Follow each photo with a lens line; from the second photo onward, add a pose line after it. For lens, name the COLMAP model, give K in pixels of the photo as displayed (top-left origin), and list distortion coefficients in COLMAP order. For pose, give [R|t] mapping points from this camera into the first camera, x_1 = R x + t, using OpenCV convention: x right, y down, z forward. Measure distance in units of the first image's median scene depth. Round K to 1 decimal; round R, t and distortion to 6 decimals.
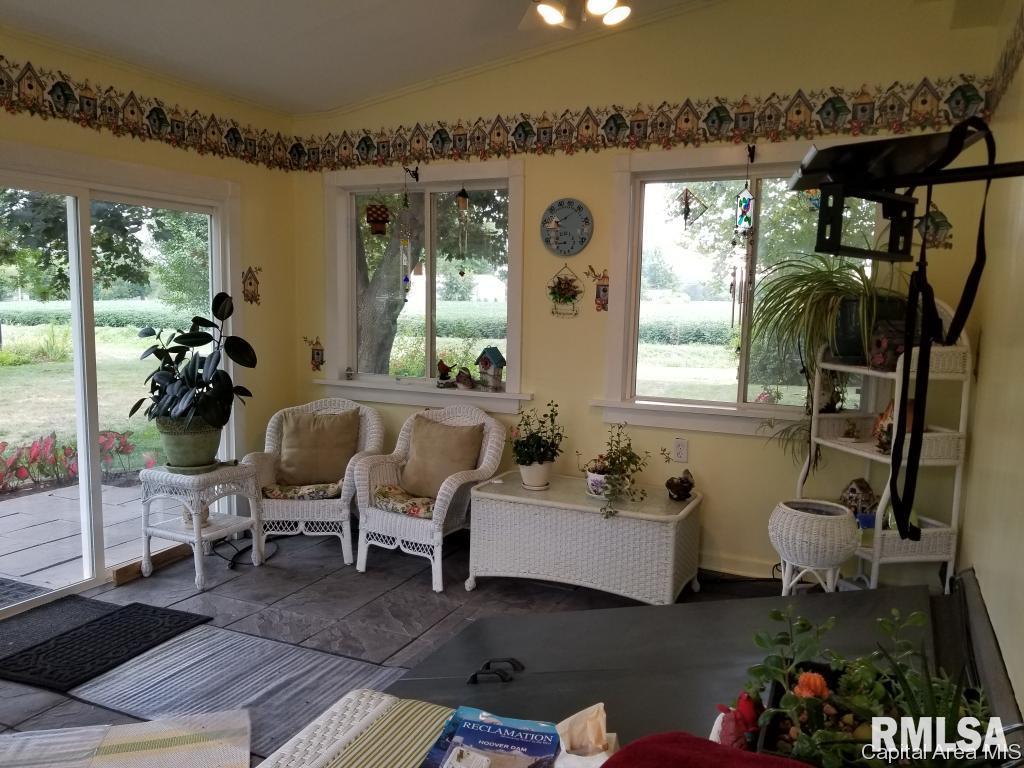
lens RADIAL K [[793.3, 0, 513.2], [0, 793.3, 389.0], [0, 0, 1]] dist [0.063191, -0.111487]
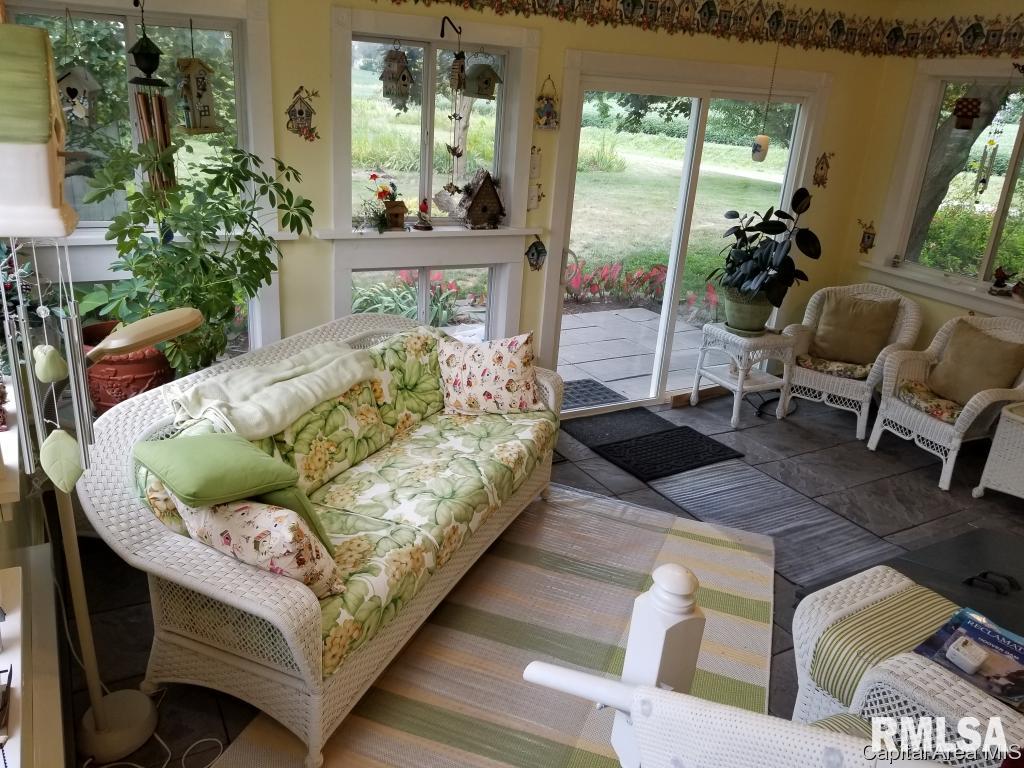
lens RADIAL K [[793.3, 0, 513.2], [0, 793.3, 389.0], [0, 0, 1]] dist [0.063191, -0.111487]
pose [[0.817342, 0.241864, -0.522928, -0.033819], [-0.116042, 0.958127, 0.261777, -0.092229], [0.564345, -0.153279, 0.811184, -0.194922]]
